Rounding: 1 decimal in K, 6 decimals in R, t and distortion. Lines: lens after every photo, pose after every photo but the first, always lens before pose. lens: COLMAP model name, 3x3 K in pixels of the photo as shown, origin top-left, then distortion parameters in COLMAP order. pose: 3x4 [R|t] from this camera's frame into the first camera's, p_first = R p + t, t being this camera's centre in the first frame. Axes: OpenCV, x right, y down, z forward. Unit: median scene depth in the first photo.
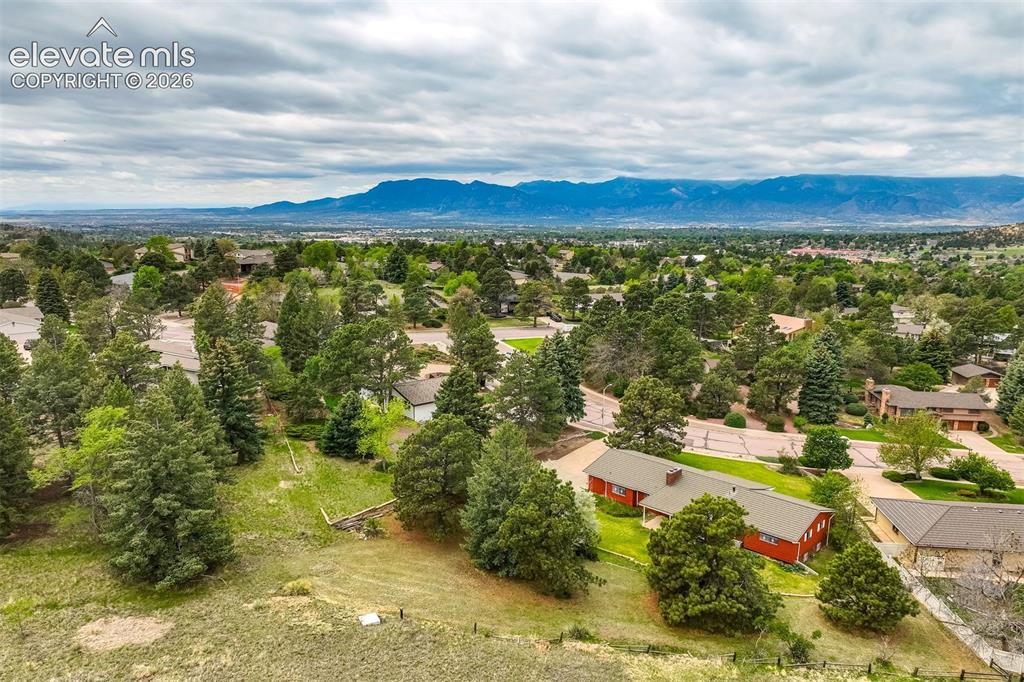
lens RADIAL K [[855.3, 0, 509.7], [0, 855.3, 277.1], [0, 0, 1]] dist [0.006467, 0.017446]
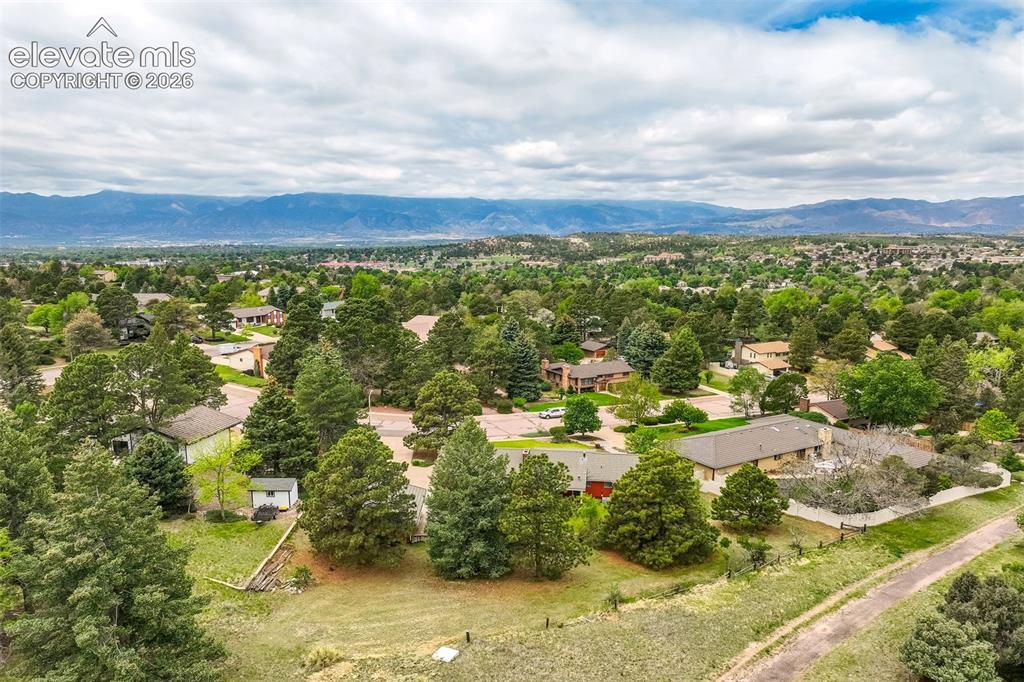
lens RADIAL K [[855.3, 0, 509.7], [0, 855.3, 277.1], [0, 0, 1]] dist [0.006467, 0.017446]
pose [[0.742494, -0.038188, 0.668763, -0.183548], [0.060077, 0.998147, -0.009703, 0.007424], [-0.667153, 0.047382, 0.743412, 0.077225]]
